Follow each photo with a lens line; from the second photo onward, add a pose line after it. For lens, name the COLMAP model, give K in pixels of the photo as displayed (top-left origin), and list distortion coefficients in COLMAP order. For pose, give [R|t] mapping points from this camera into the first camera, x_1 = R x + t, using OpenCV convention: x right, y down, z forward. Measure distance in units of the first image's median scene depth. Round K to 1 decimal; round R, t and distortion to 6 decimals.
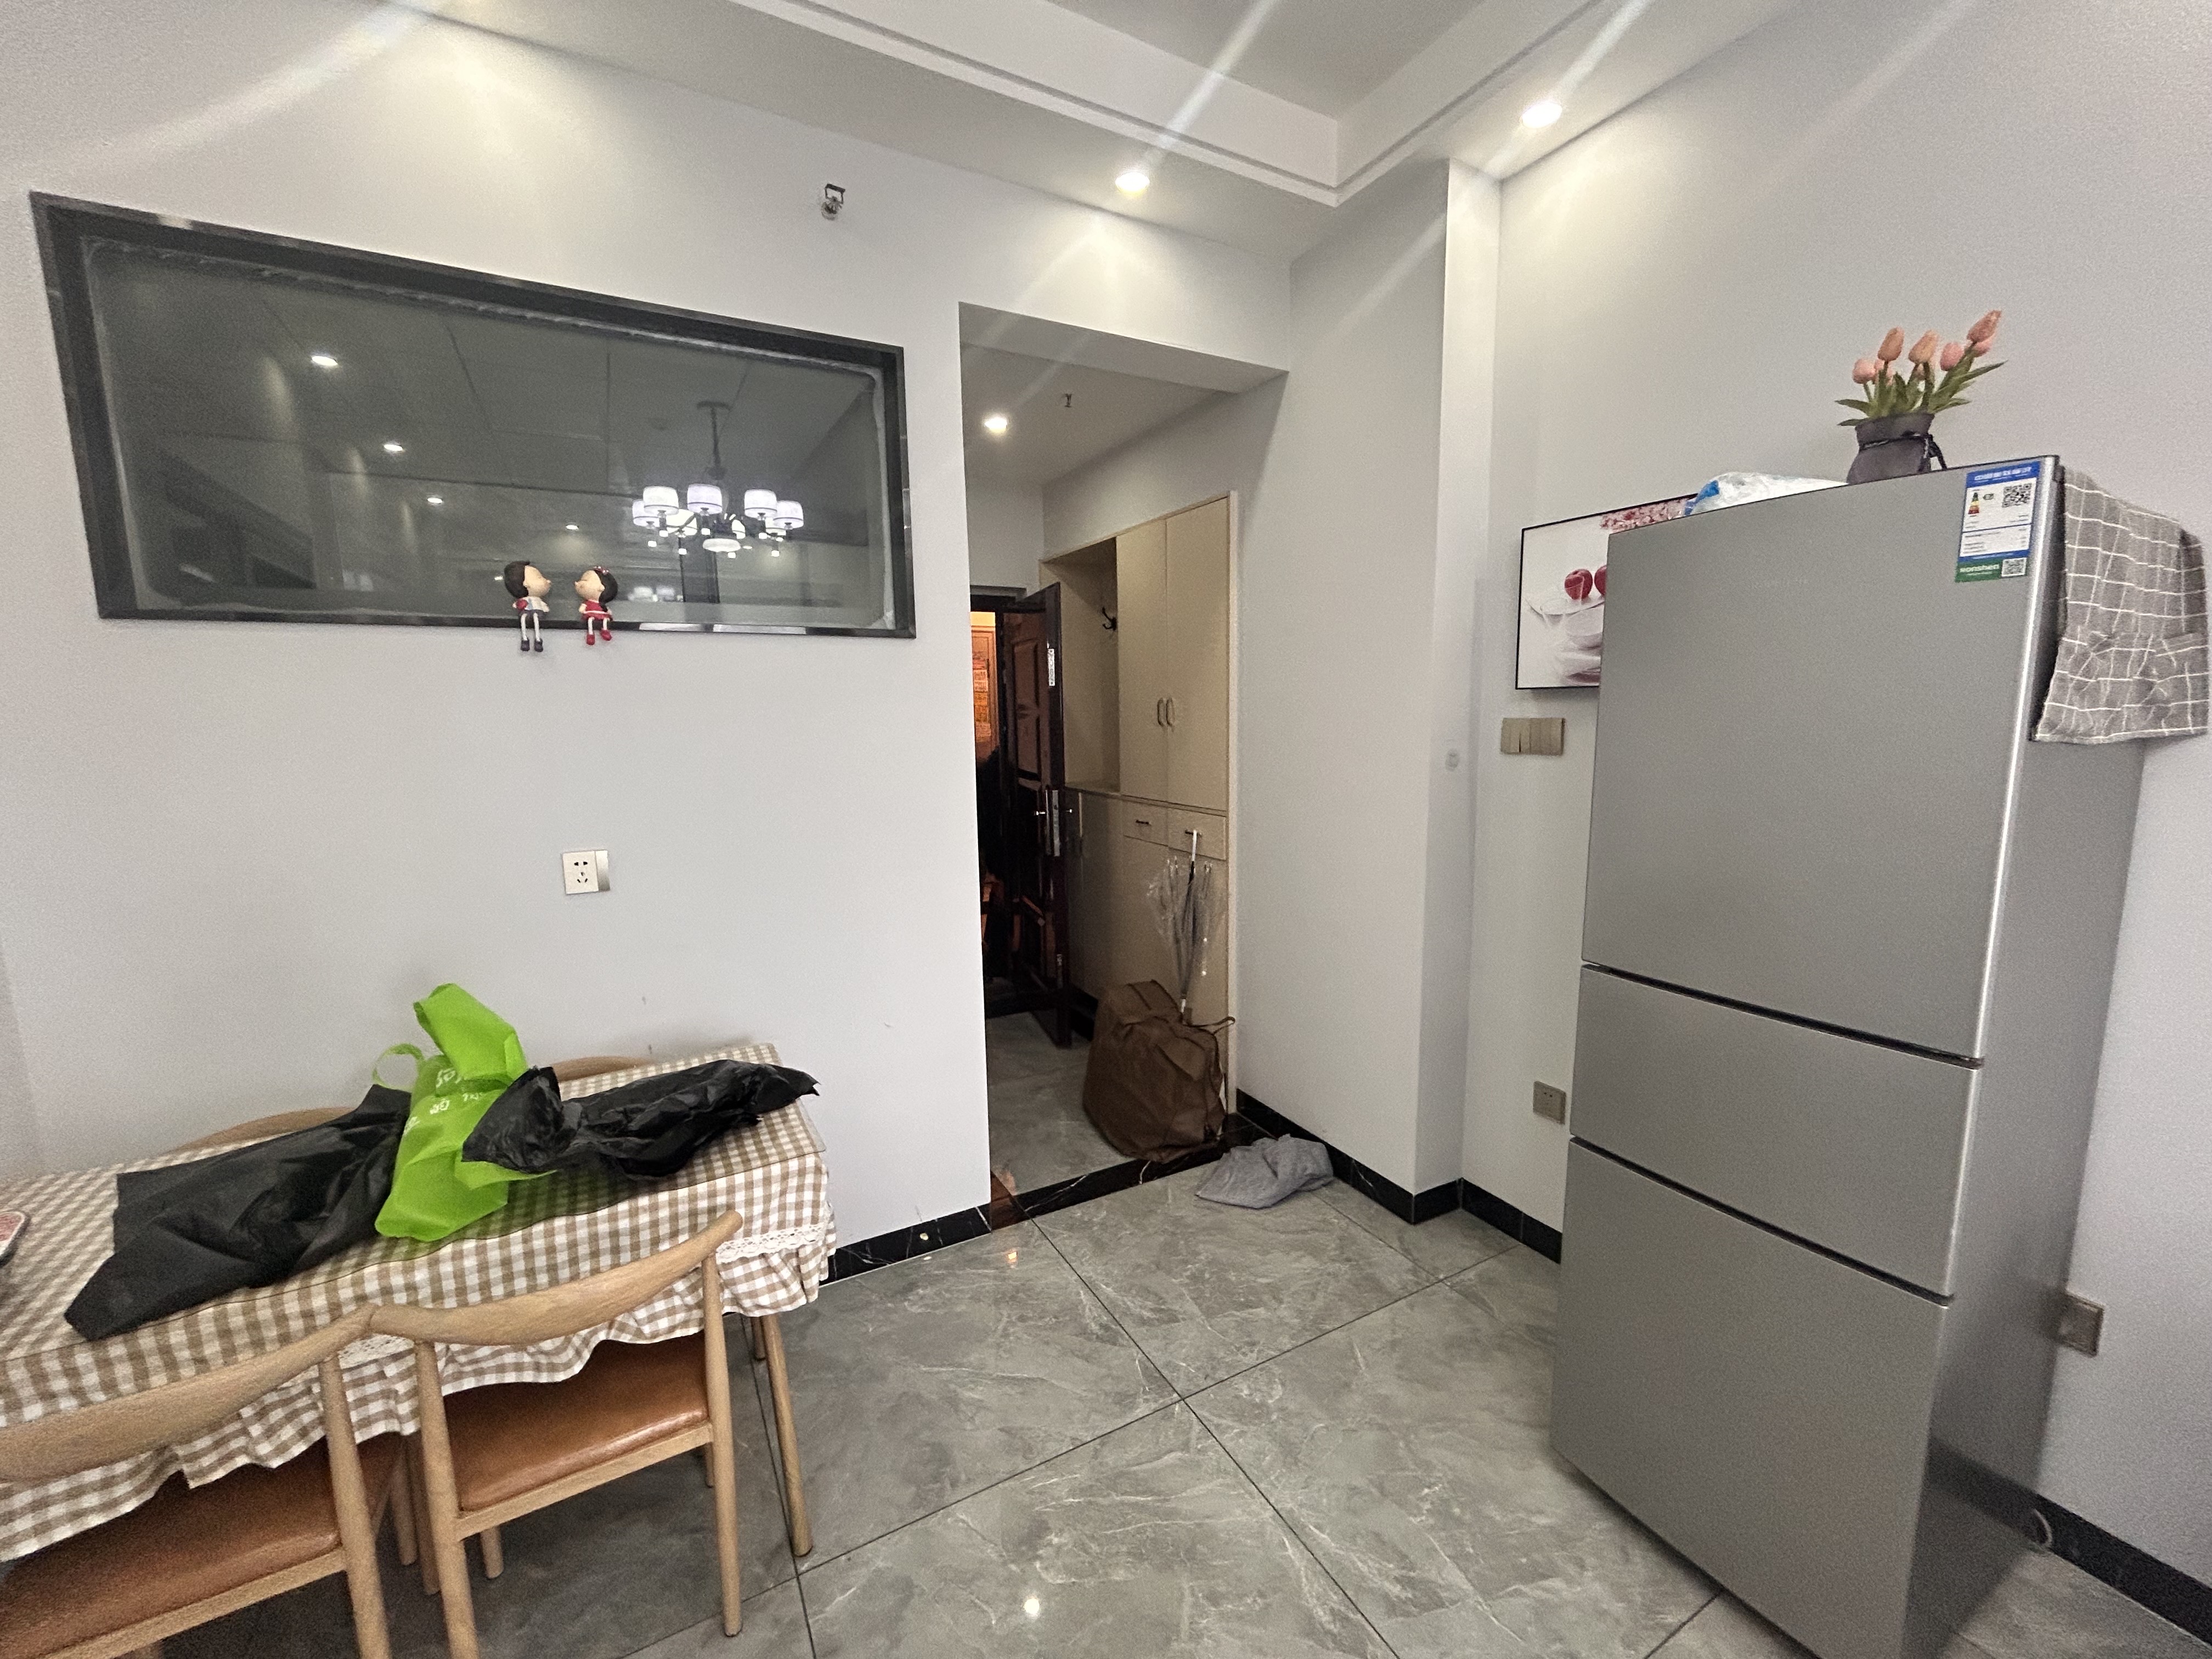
lens RADIAL K [[898.8, 0, 1106.0], [0, 898.8, 829.5], [0, 0, 1]] dist [0.010374, 0.000056]
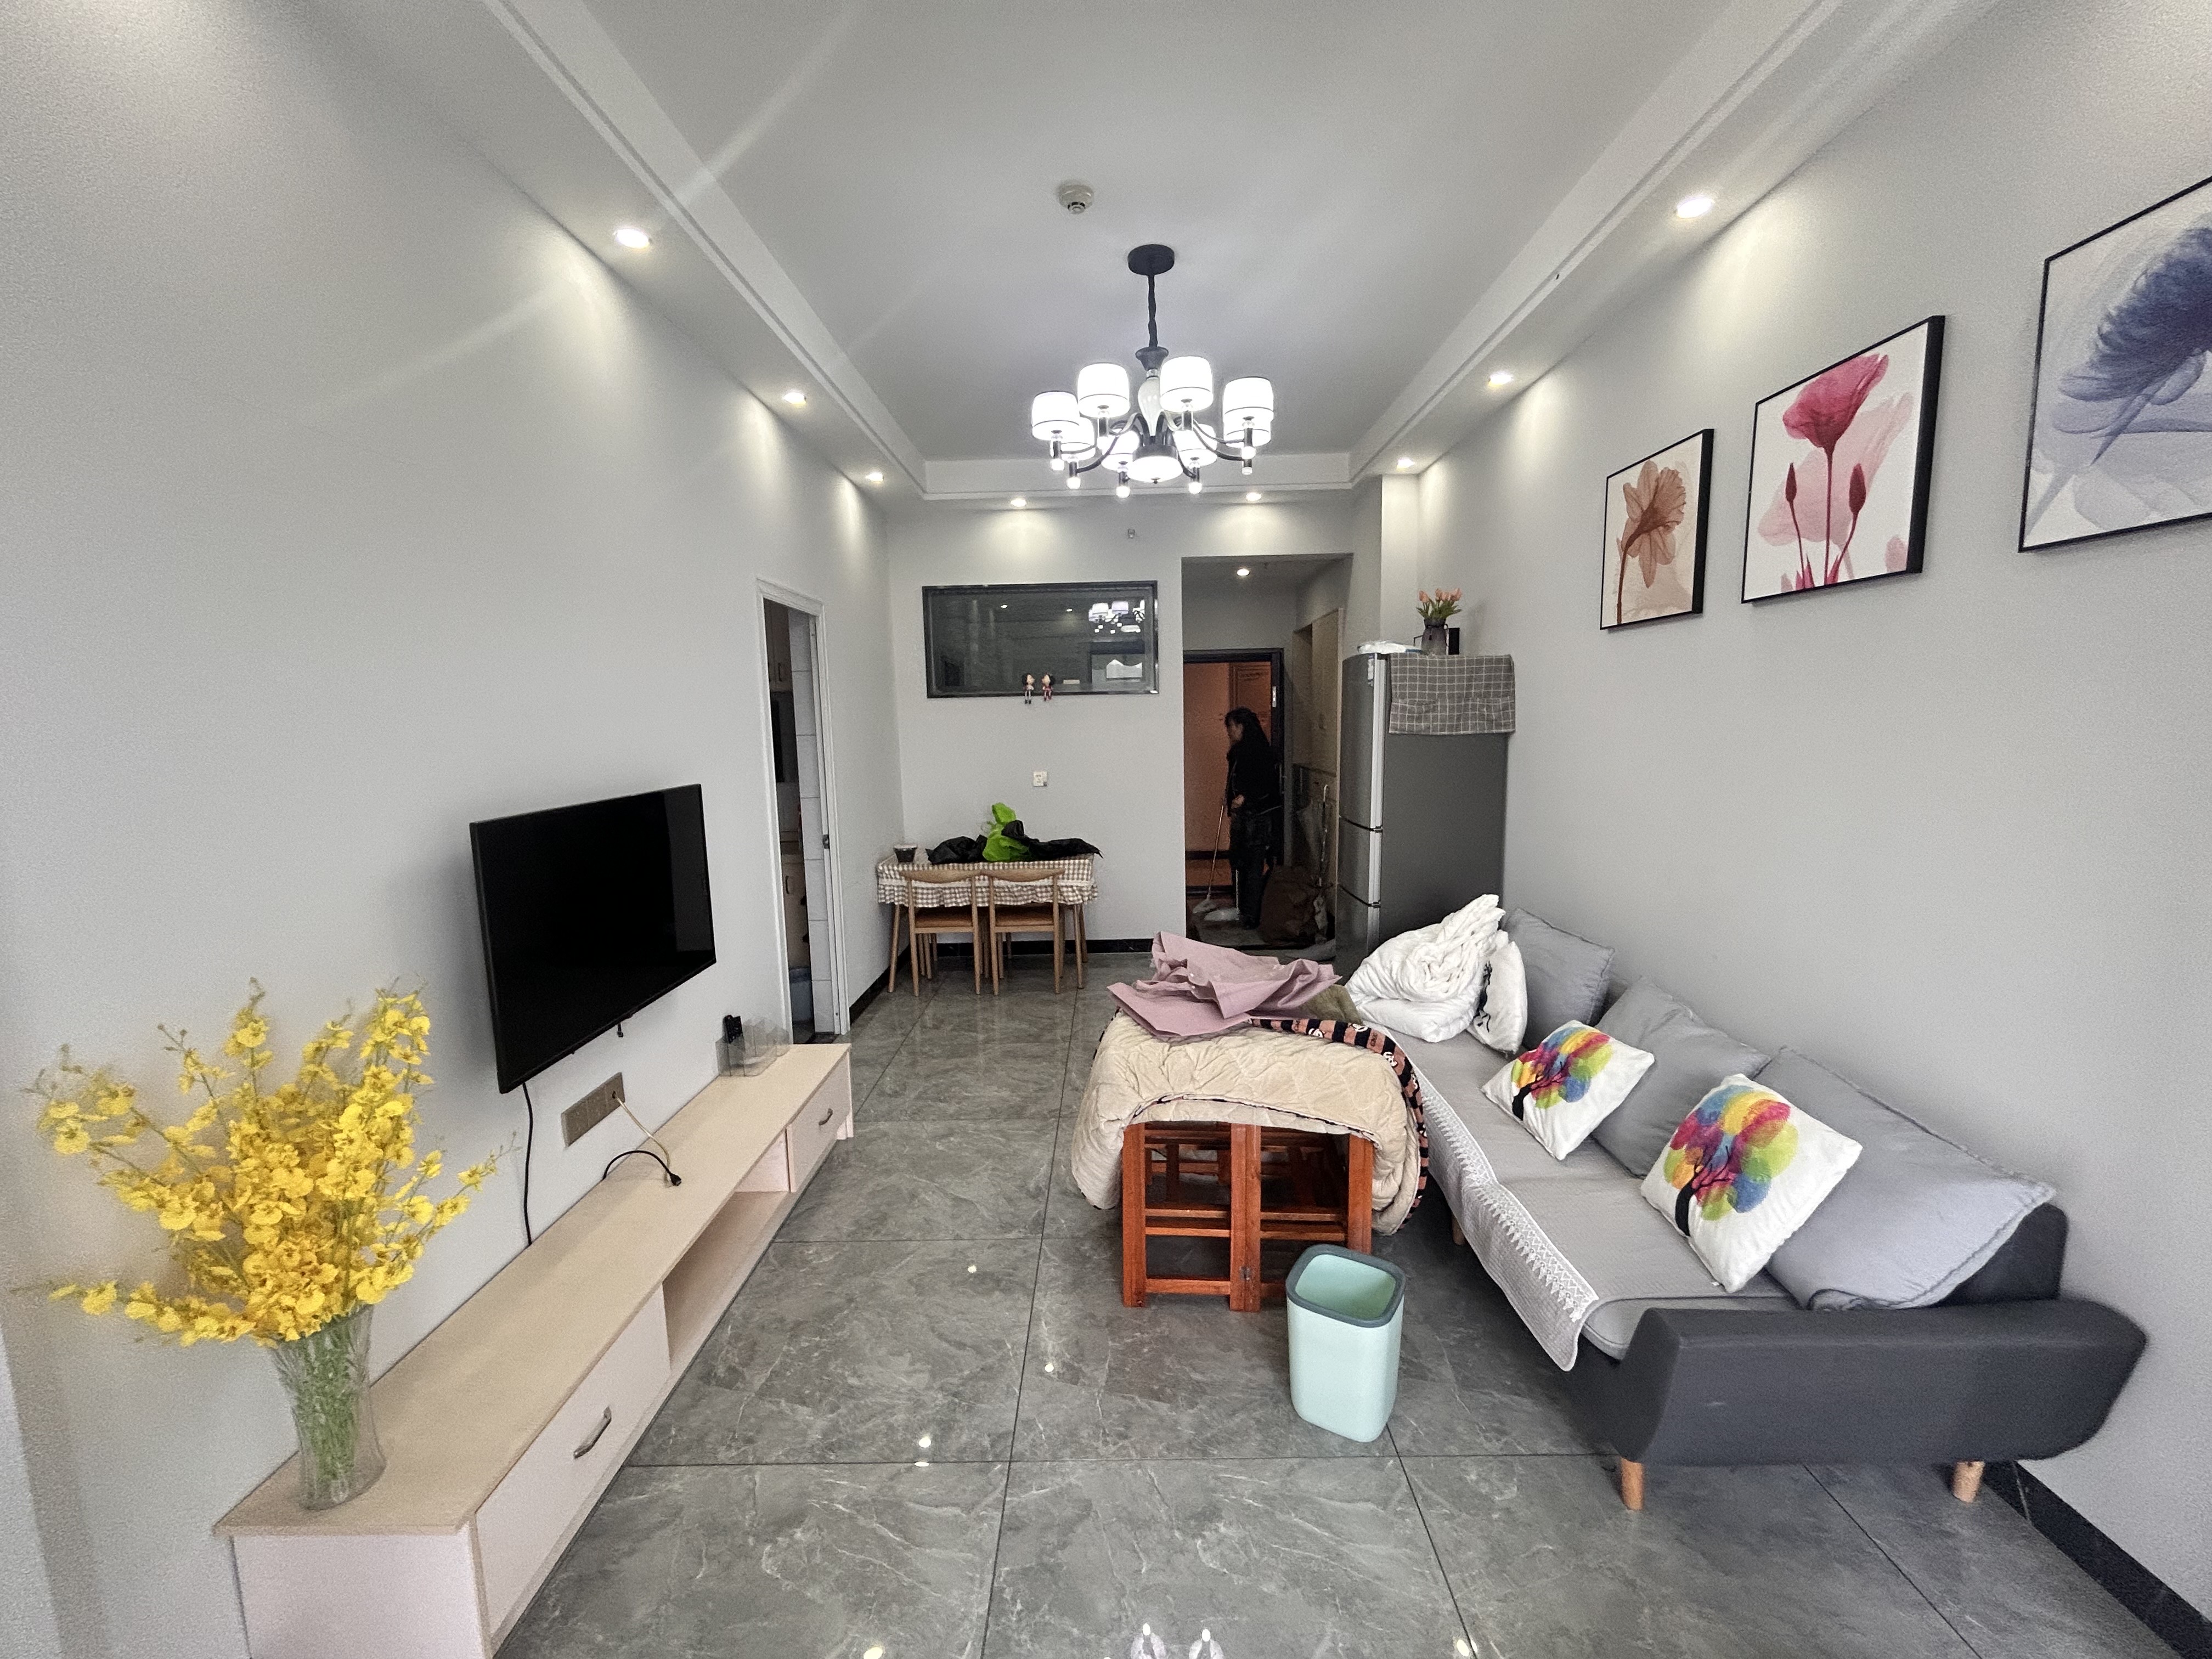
lens RADIAL K [[898.8, 0, 1106.0], [0, 898.8, 829.5], [0, 0, 1]] dist [0.010374, 0.000056]
pose [[0.871913, 0.055907, -0.486460, 1.154450], [-0.055230, 0.998350, 0.015744, 0.170518], [0.486537, 0.013140, 0.873561, -1.597115]]
